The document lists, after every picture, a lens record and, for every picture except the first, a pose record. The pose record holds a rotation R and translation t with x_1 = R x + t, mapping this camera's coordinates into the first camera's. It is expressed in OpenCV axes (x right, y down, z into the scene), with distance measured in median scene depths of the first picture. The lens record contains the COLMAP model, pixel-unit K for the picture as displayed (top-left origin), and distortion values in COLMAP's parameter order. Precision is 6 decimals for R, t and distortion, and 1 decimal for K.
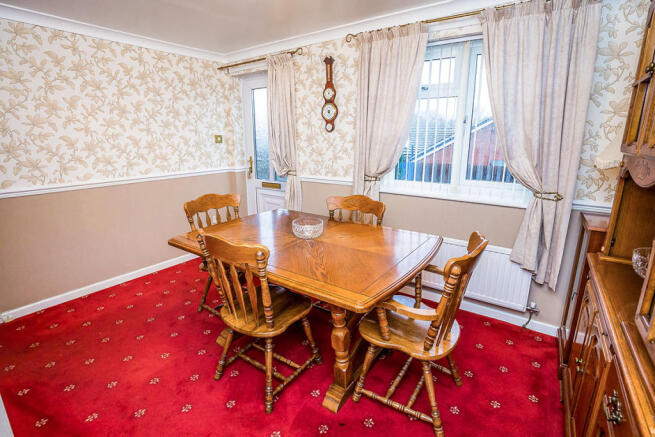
lens RADIAL K [[321.7, 0, 327.5], [0, 321.7, 218.5], [0, 0, 1]] dist [-0.002415, -0.000207]
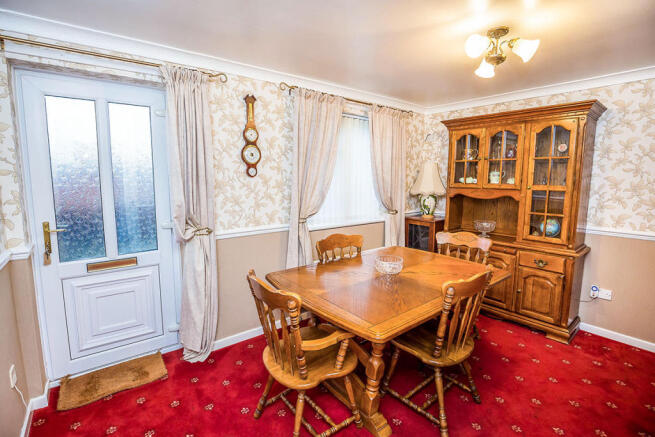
lens RADIAL K [[303.8, 0, 326.1], [0, 303.8, 213.0], [0, 0, 1]] dist [0.001826, -0.000169]
pose [[0.298446, -0.114953, 0.947479, -0.742945], [0.229461, 0.972245, 0.045680, -0.168061], [-0.926433, 0.203776, 0.316540, 0.582047]]
